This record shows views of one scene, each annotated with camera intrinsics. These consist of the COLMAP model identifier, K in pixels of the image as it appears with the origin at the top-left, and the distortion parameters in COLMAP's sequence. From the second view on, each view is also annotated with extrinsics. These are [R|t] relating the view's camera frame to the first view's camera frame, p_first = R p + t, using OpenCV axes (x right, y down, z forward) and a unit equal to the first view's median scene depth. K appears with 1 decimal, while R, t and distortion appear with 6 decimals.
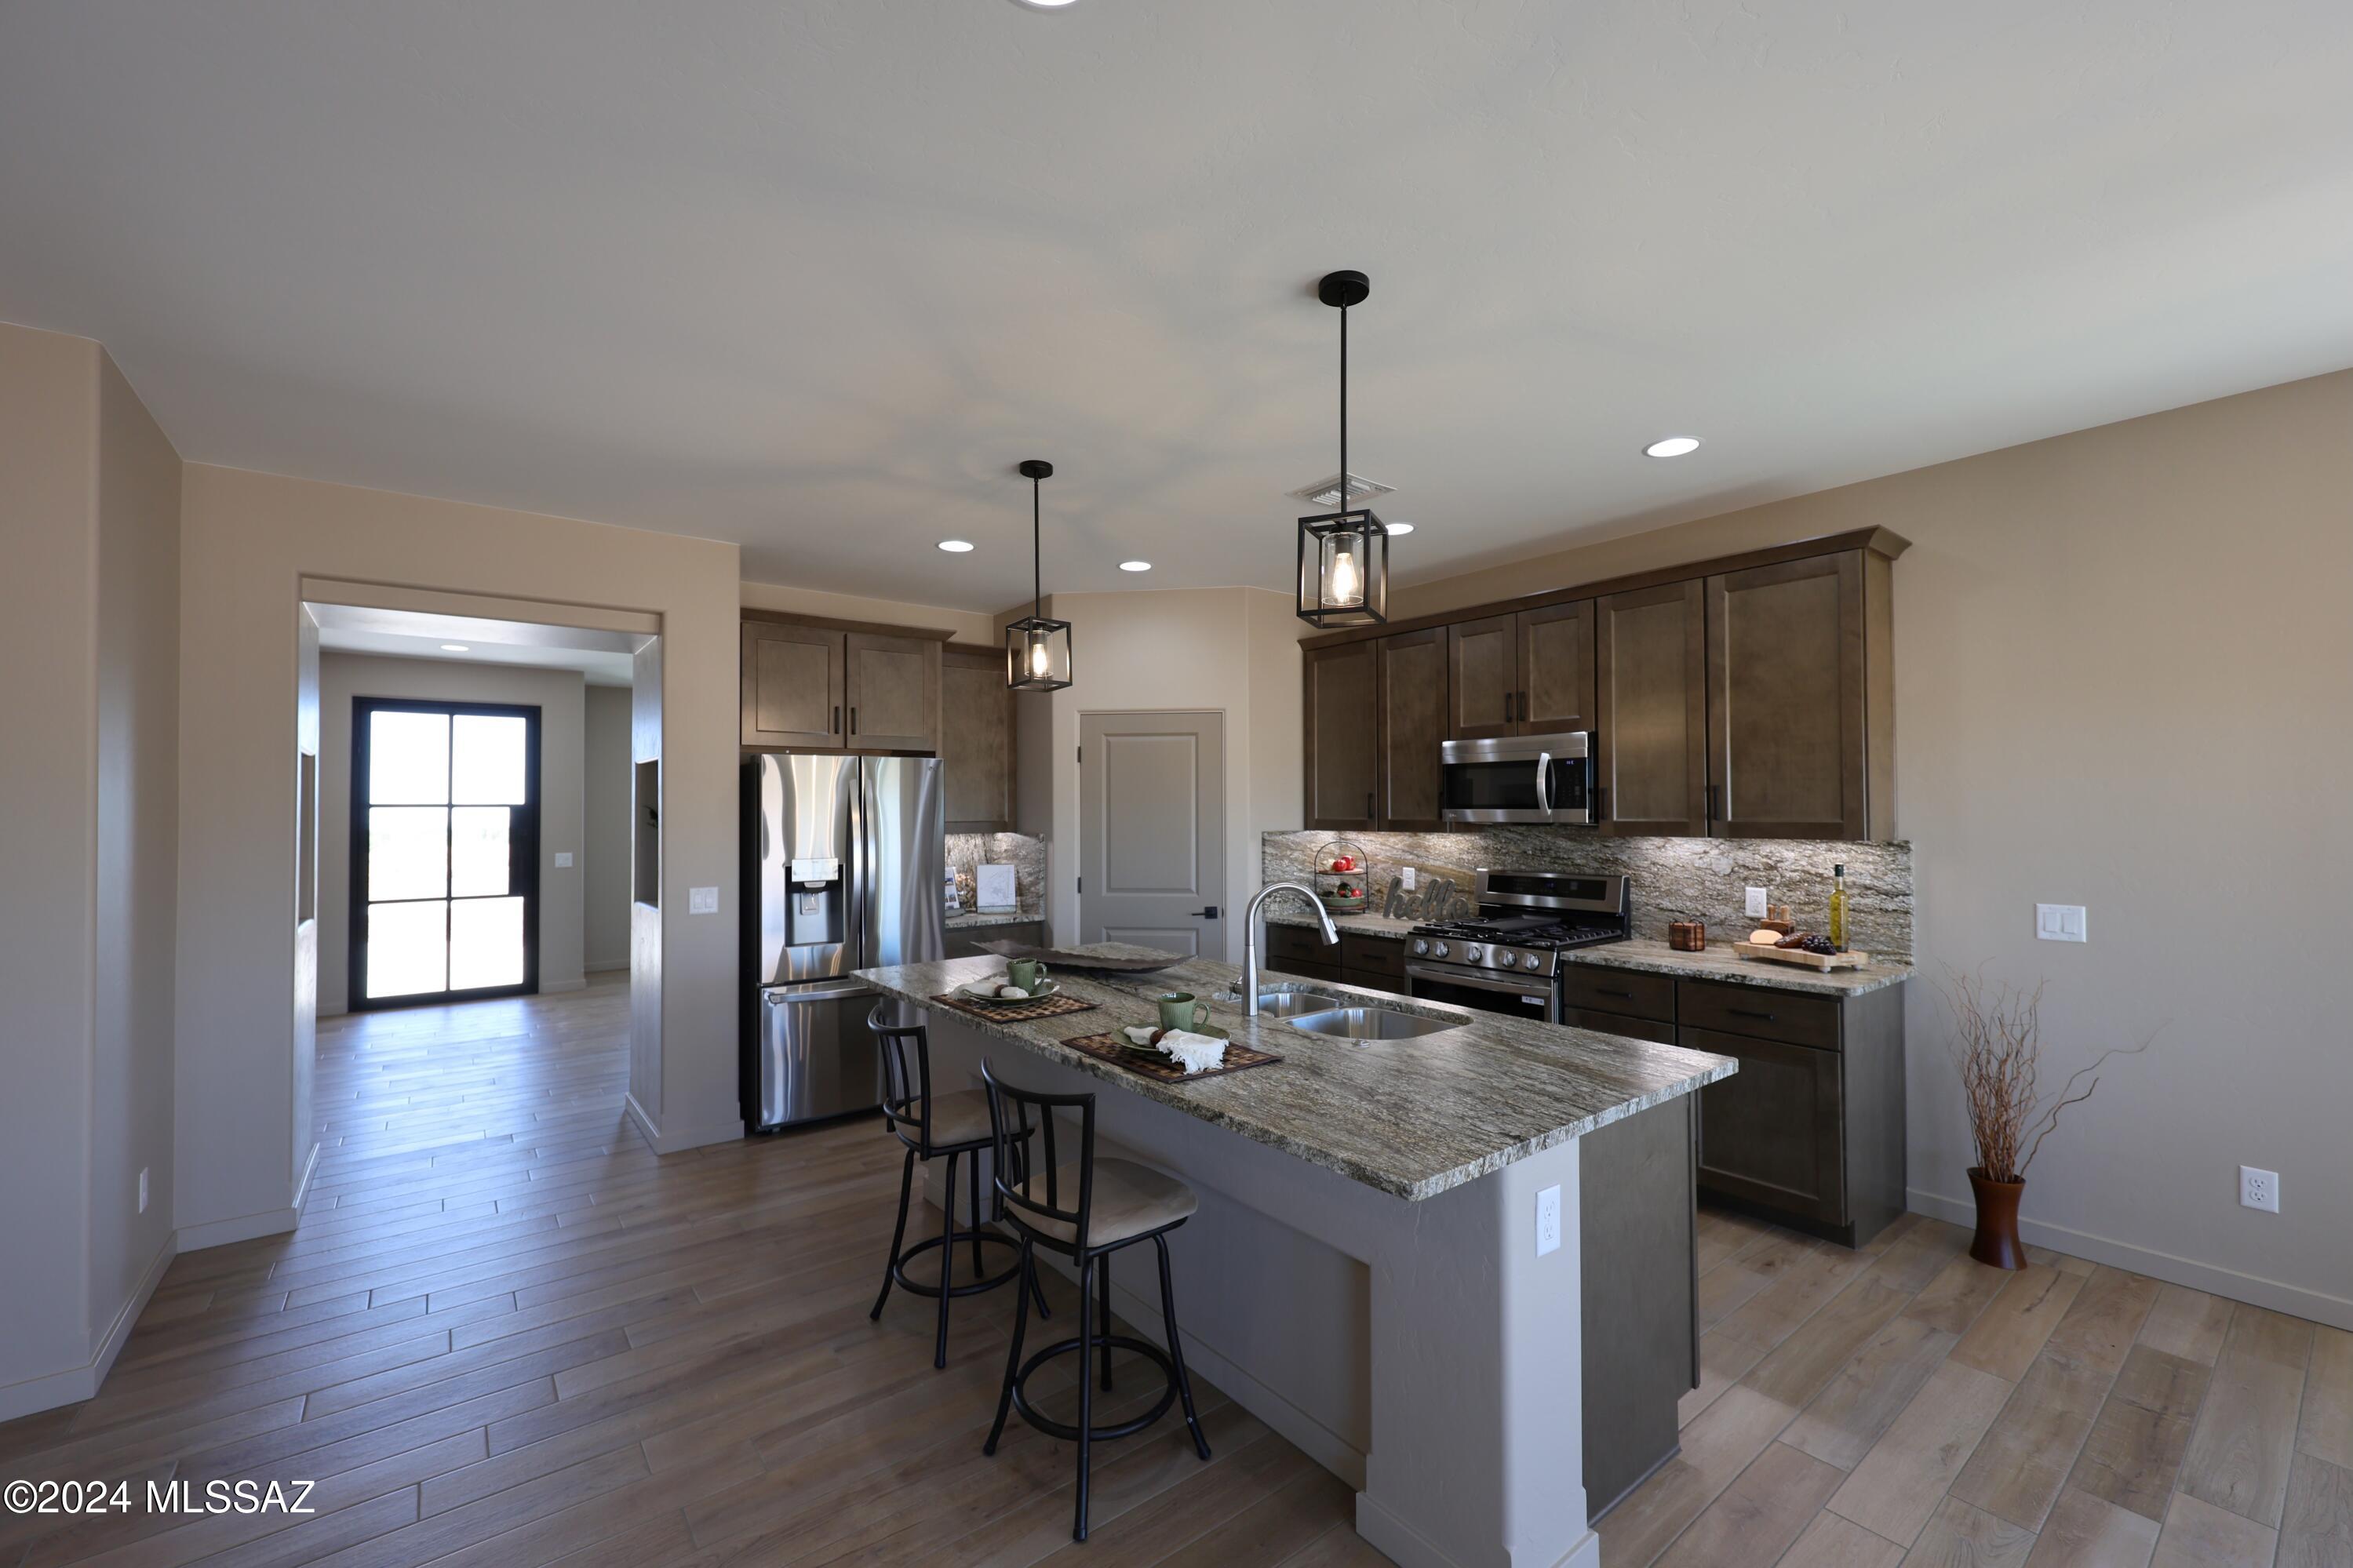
lens RADIAL K [[960.6, 0, 1170.7], [0, 960.6, 790.6], [0, 0, 1]] dist [0.001649, 0.000747]
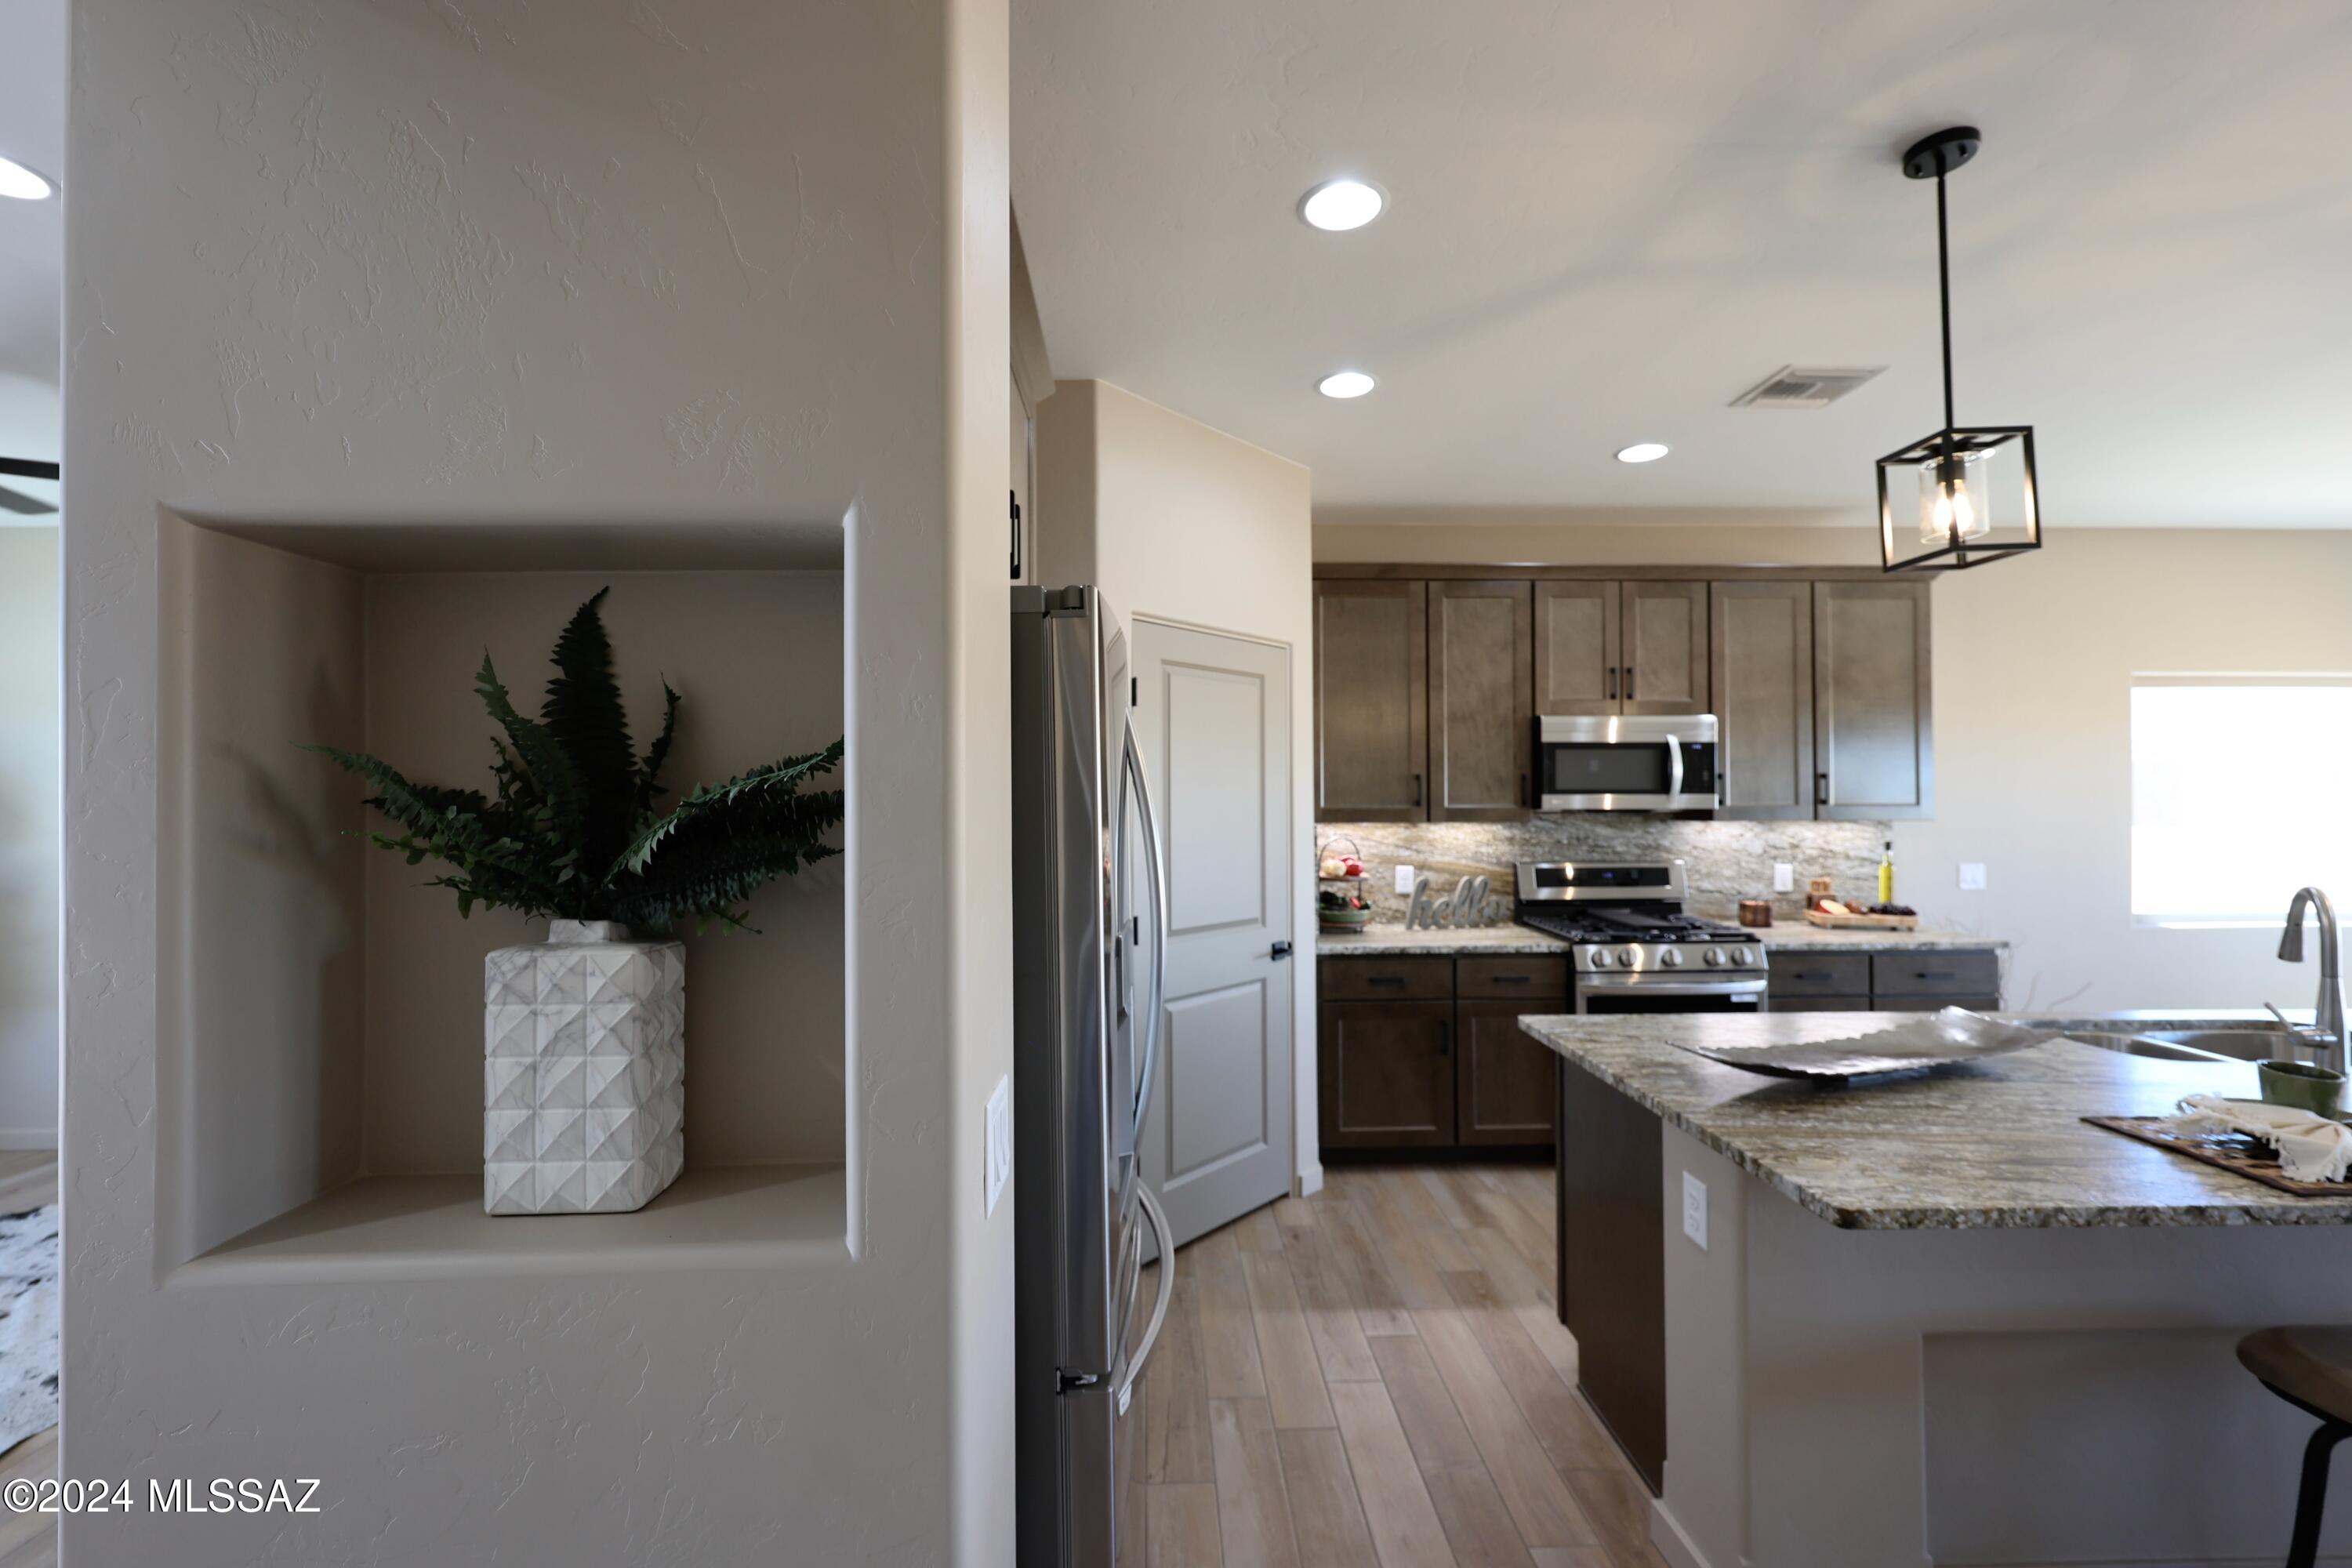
lens RADIAL K [[960.3, 0, 1180.8], [0, 960.3, 795.6], [0, 0, 1]] dist [0.001649, 0.000747]
pose [[0.587375, 0.006827, 0.809286, -0.688158], [-0.015319, 0.999879, 0.002683, 0.026121], [-0.809170, -0.013974, 0.587408, 0.866691]]
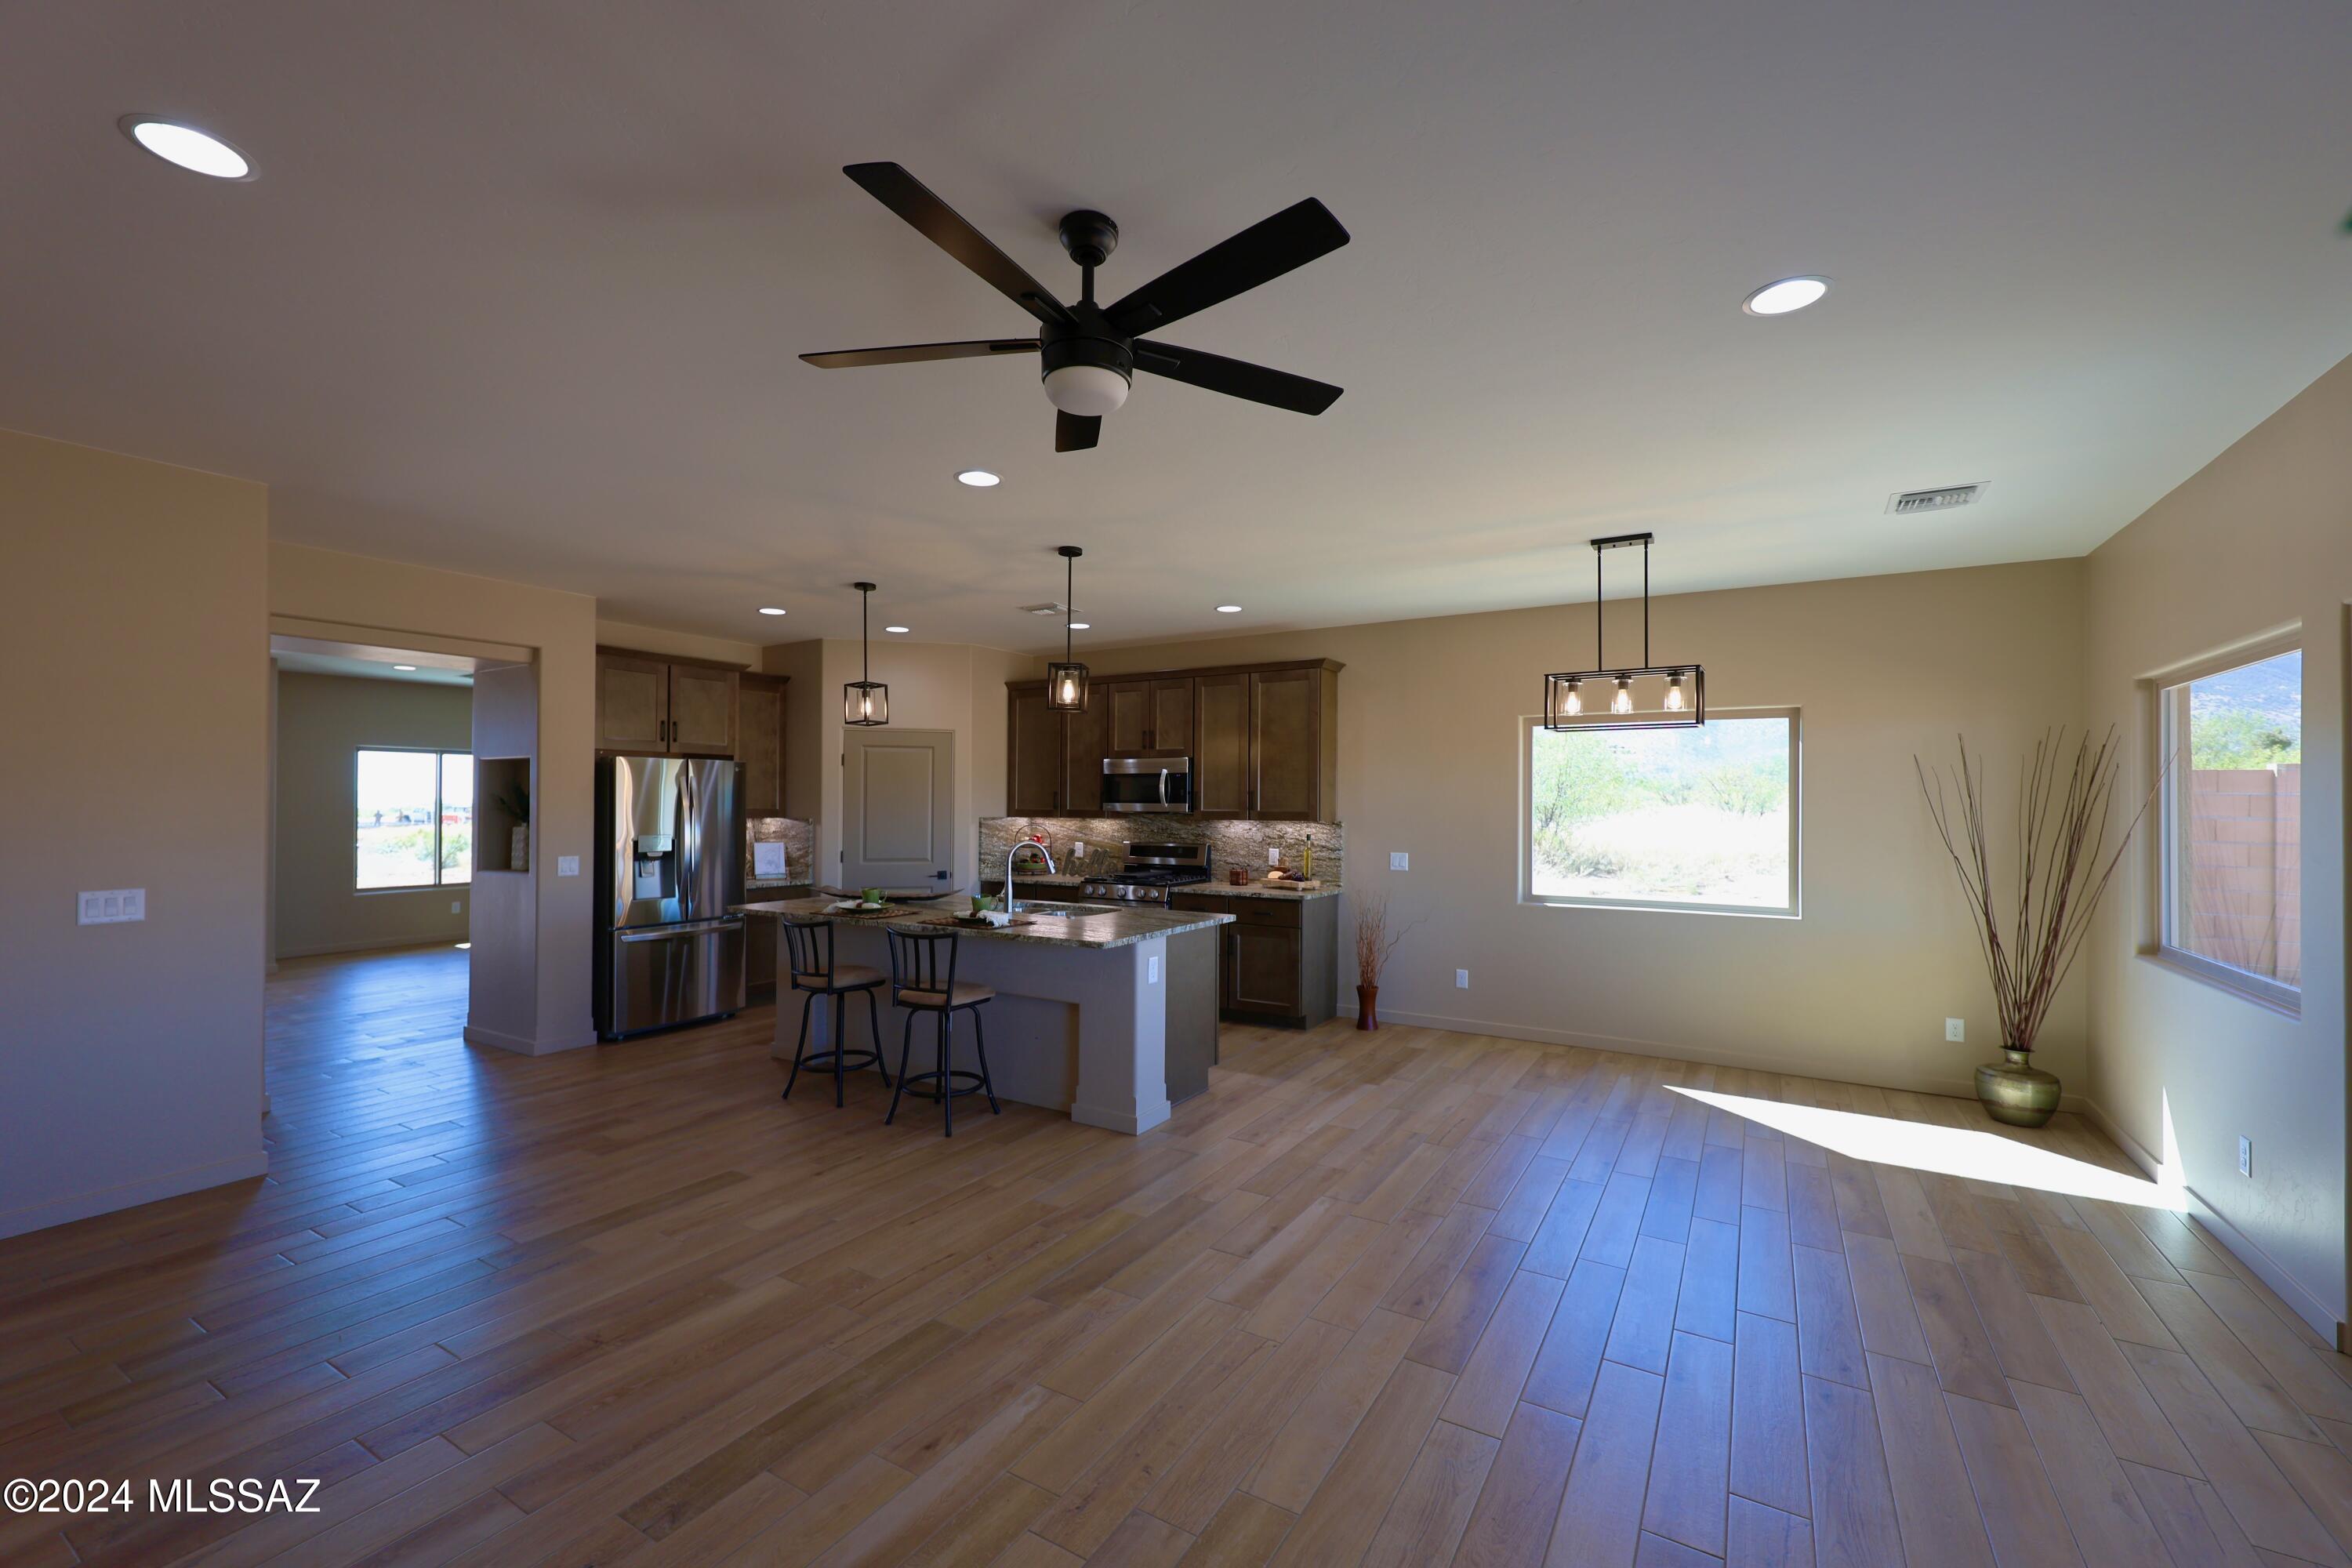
lens RADIAL K [[960.3, 0, 1171.4], [0, 960.3, 789.6], [0, 0, 1]] dist [0.001649, 0.000747]
pose [[0.934600, 0.014757, 0.355393, -0.189200], [-0.016521, 0.999862, 0.001927, -0.007790], [-0.355316, -0.007672, 0.934715, -0.558979]]
